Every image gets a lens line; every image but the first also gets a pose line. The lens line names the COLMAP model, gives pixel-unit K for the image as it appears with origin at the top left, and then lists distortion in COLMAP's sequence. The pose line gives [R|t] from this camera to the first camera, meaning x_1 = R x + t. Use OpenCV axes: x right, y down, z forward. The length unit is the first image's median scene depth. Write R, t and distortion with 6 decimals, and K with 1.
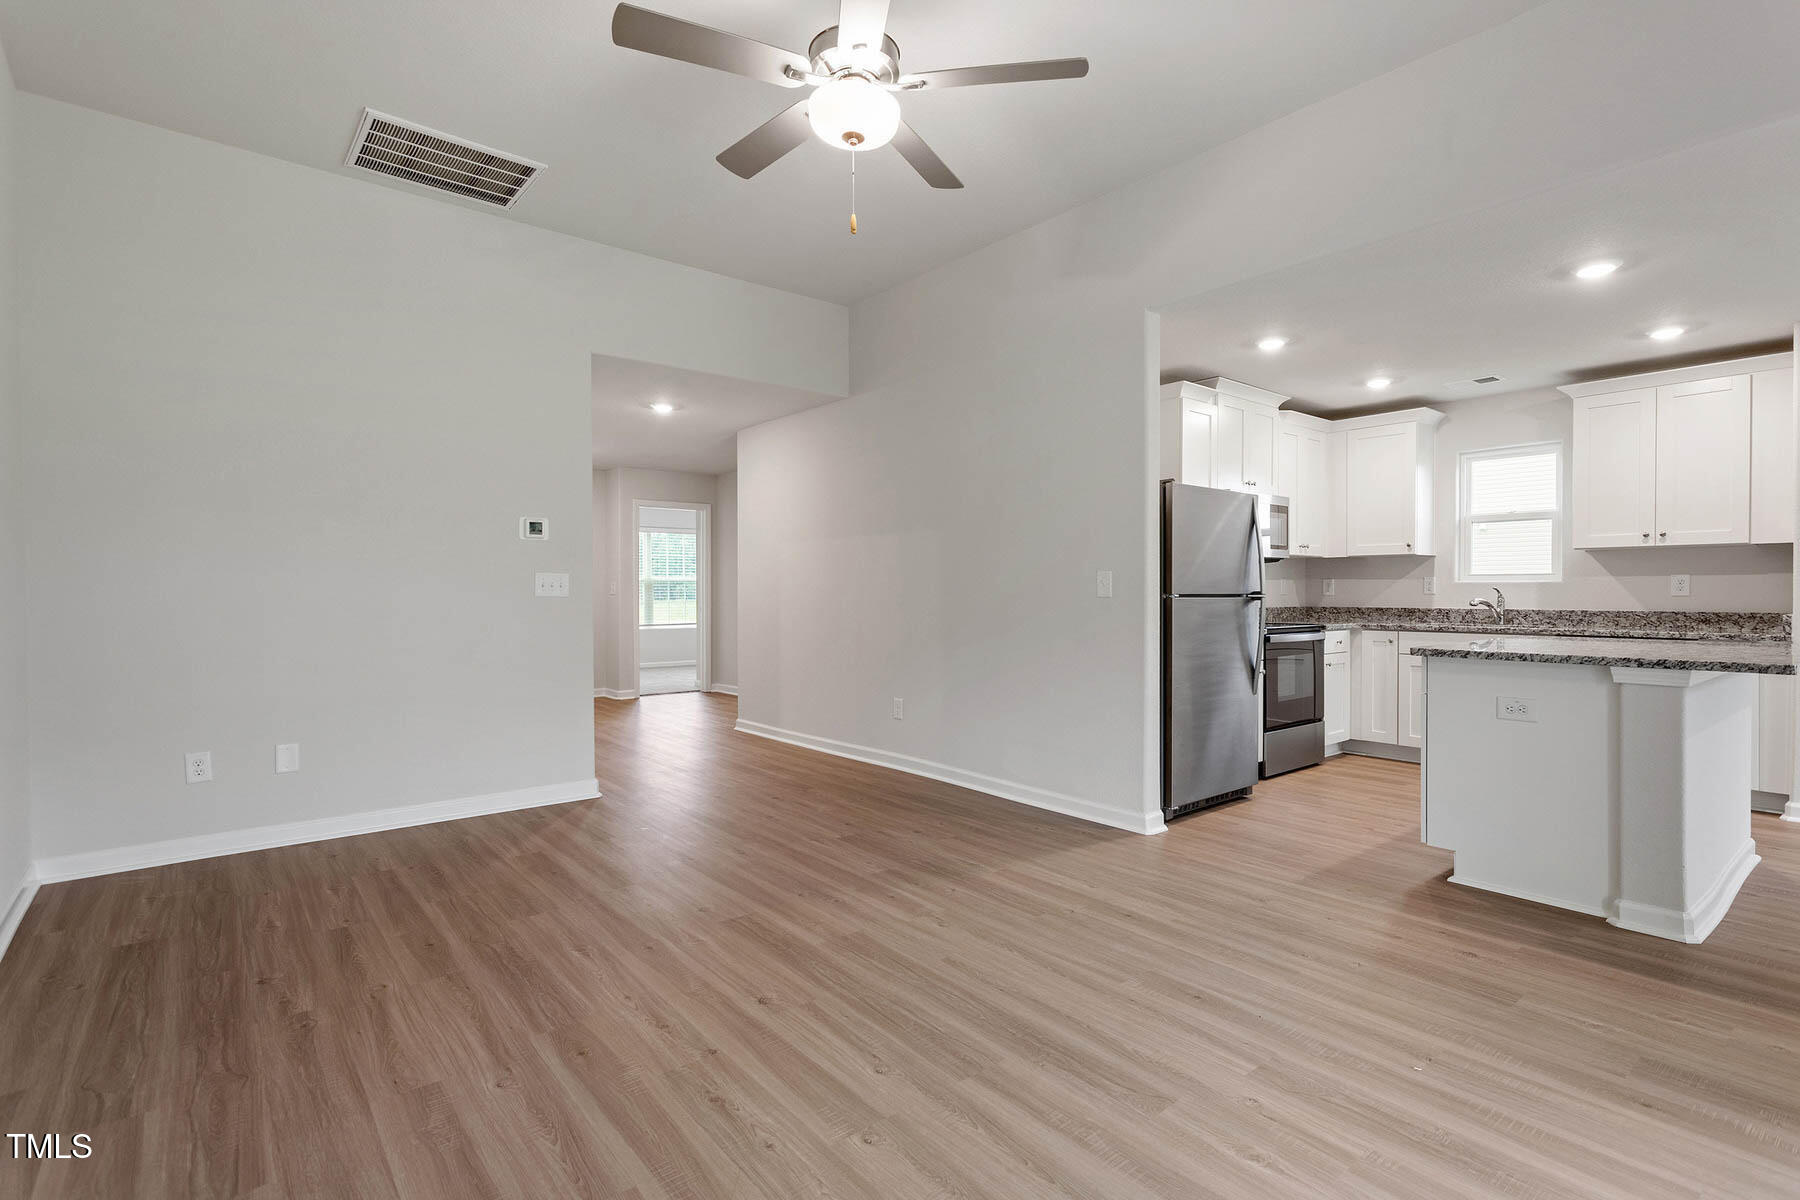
lens RADIAL K [[861.6, 0, 897.6], [0, 861.6, 602.2], [0, 0, 1]] dist [0.001912, 0.001178]
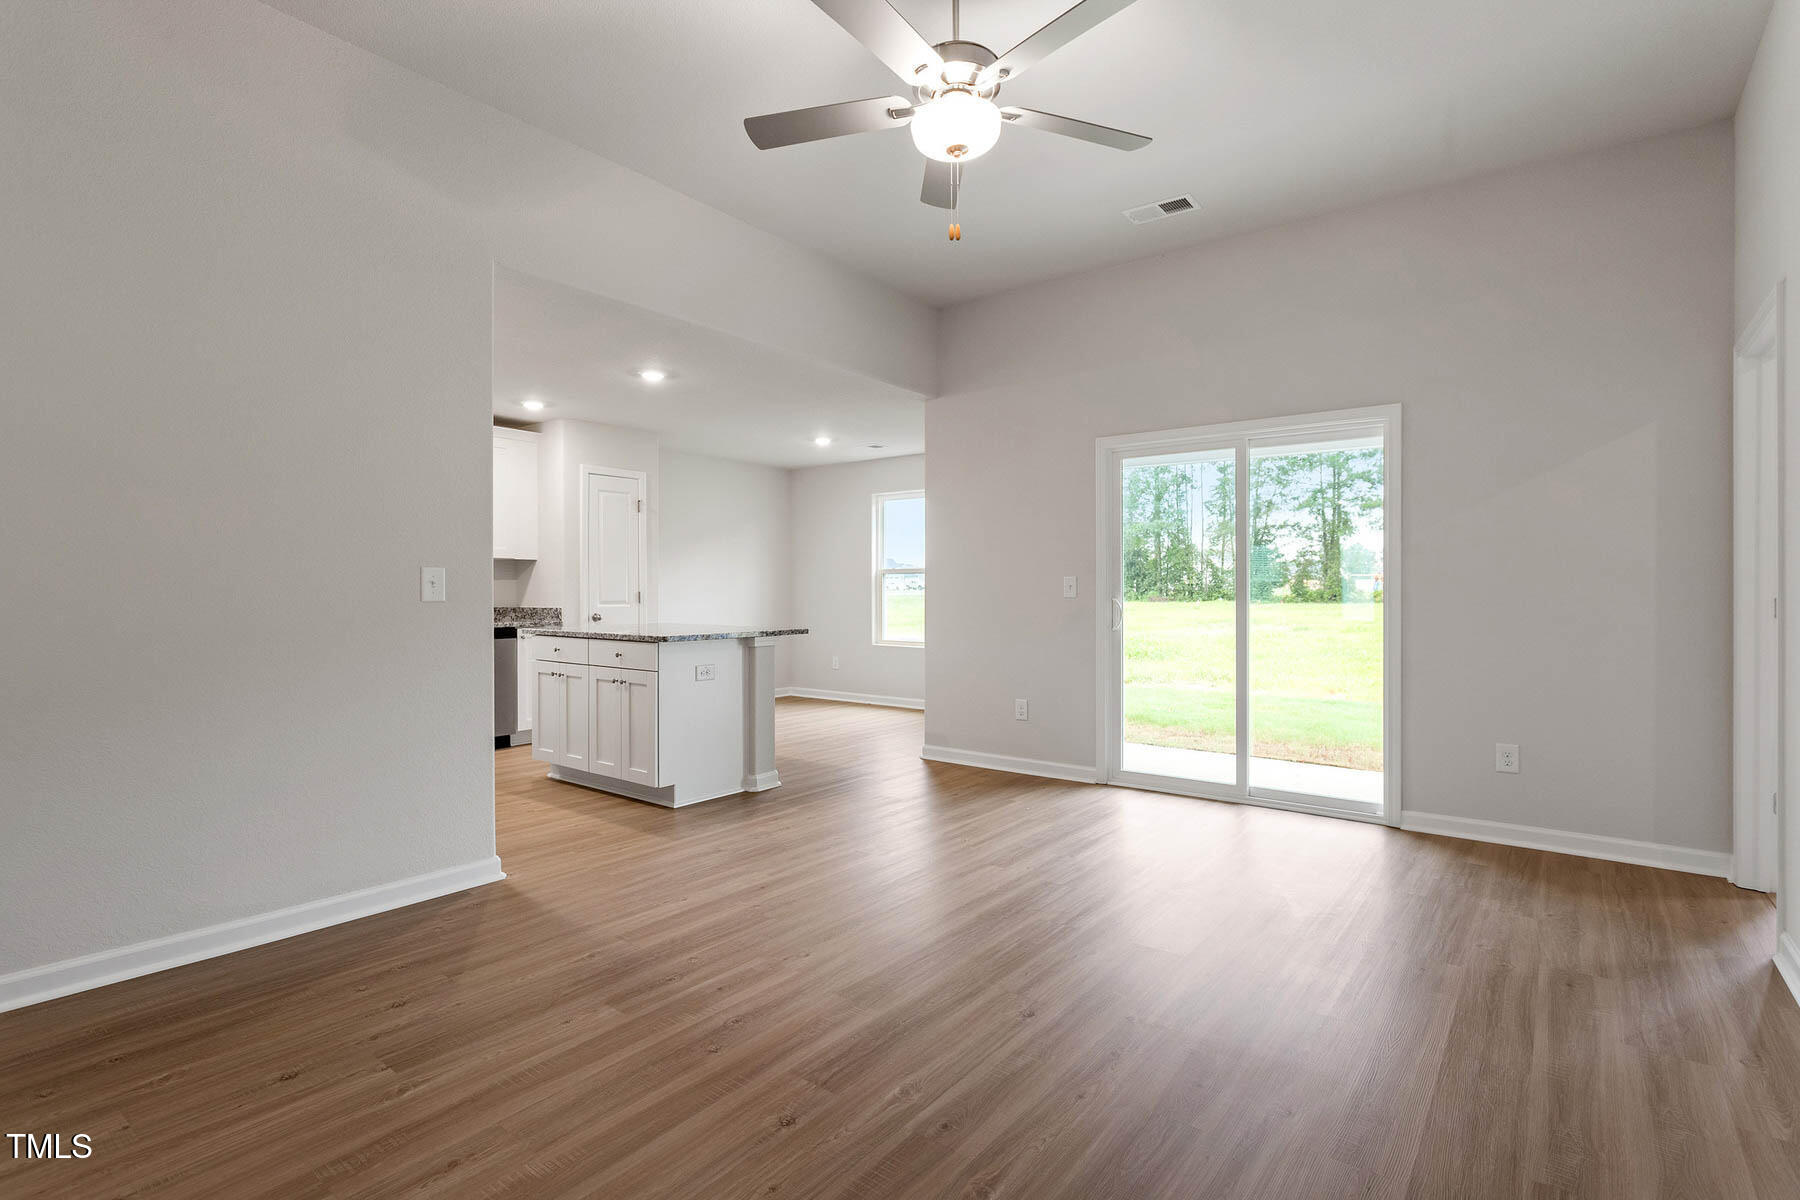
lens RADIAL K [[861.6, 0, 913.3], [0, 861.6, 597.8], [0, 0, 1]] dist [0.001912, 0.001178]
pose [[-0.240867, -0.008408, 0.970522, -0.499688], [0.011613, 0.999866, 0.011544, -0.011004], [-0.970489, 0.014052, -0.240737, 0.632378]]
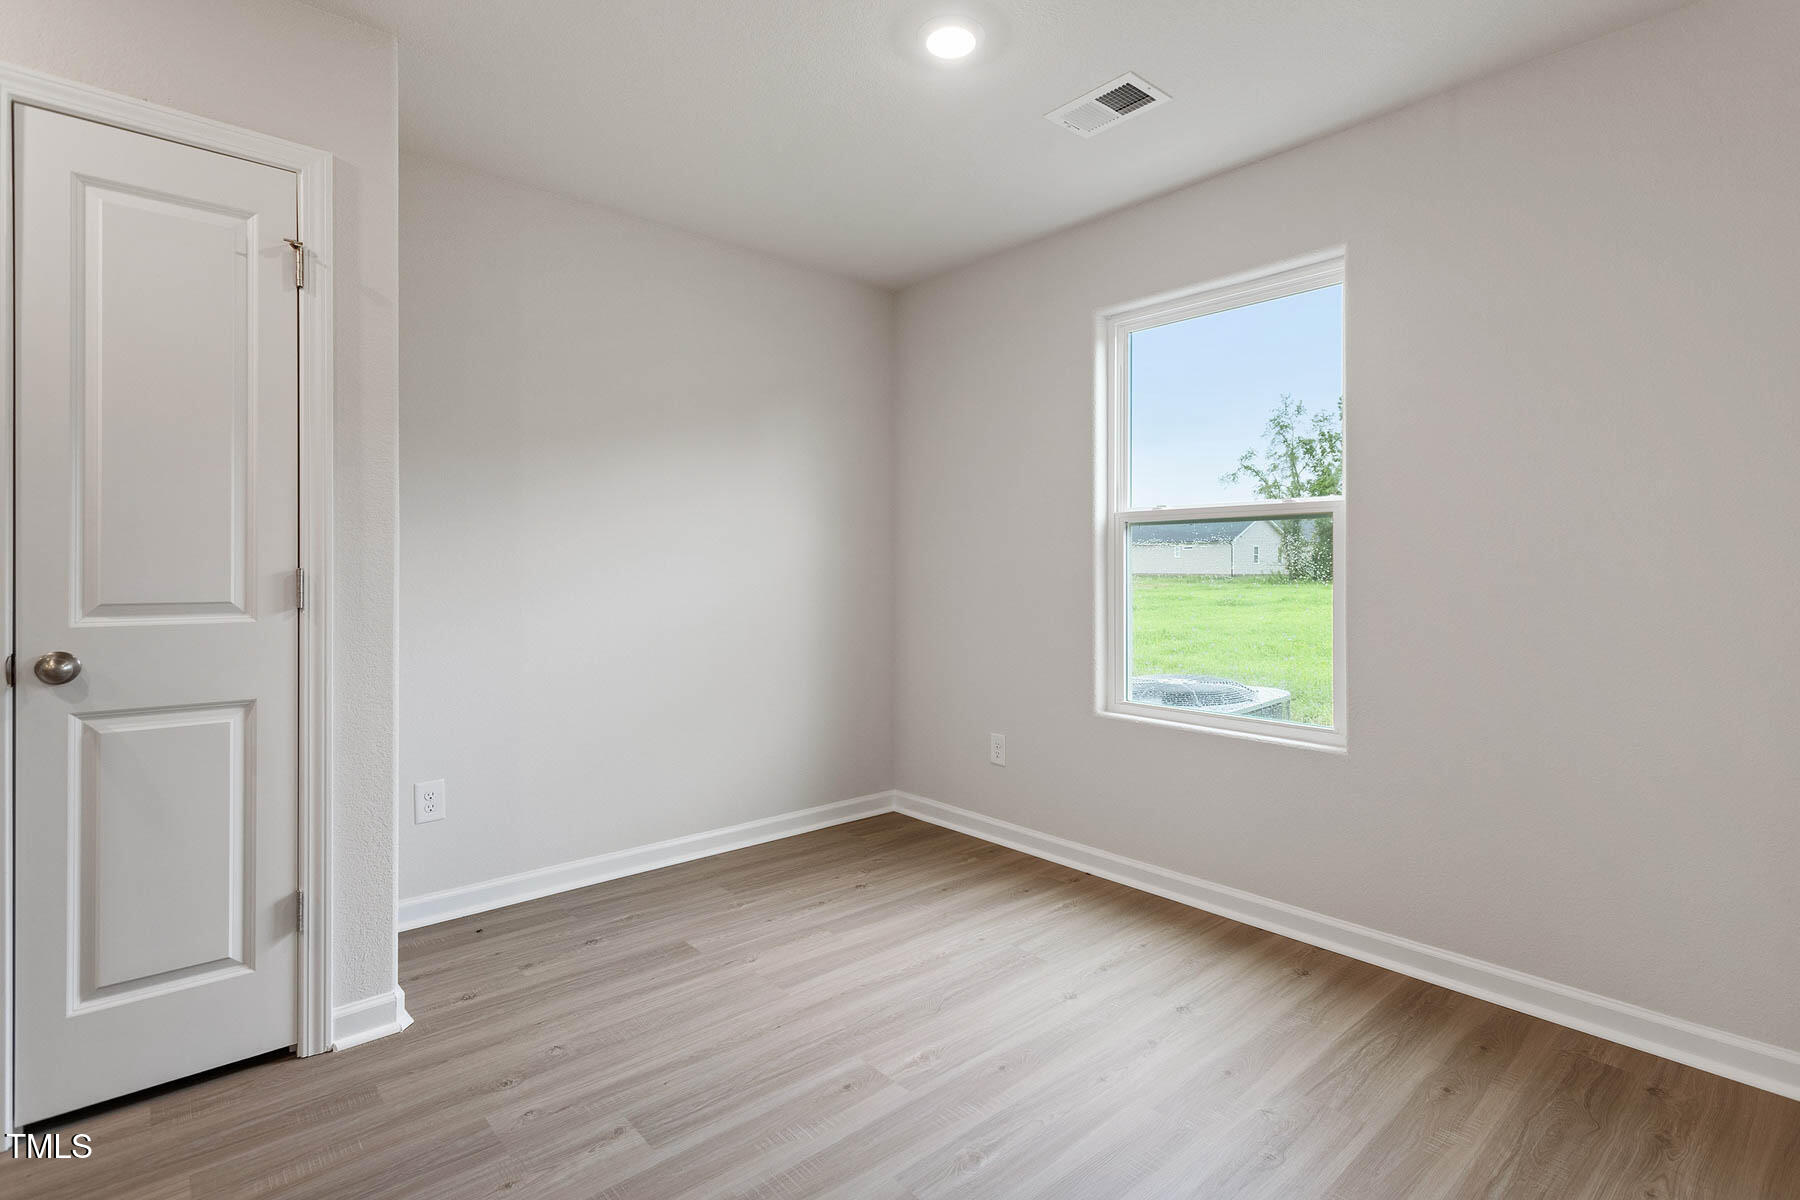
lens RADIAL K [[861.6, 0, 907.0], [0, 861.6, 570.6], [0, 0, 1]] dist [0.001912, 0.001178]
pose [[-0.041778, -0.000351, 0.999127, 0.540562], [0.010607, 0.999943, 0.000795, -0.006423], [-0.999071, 0.010631, -0.041772, 0.466801]]
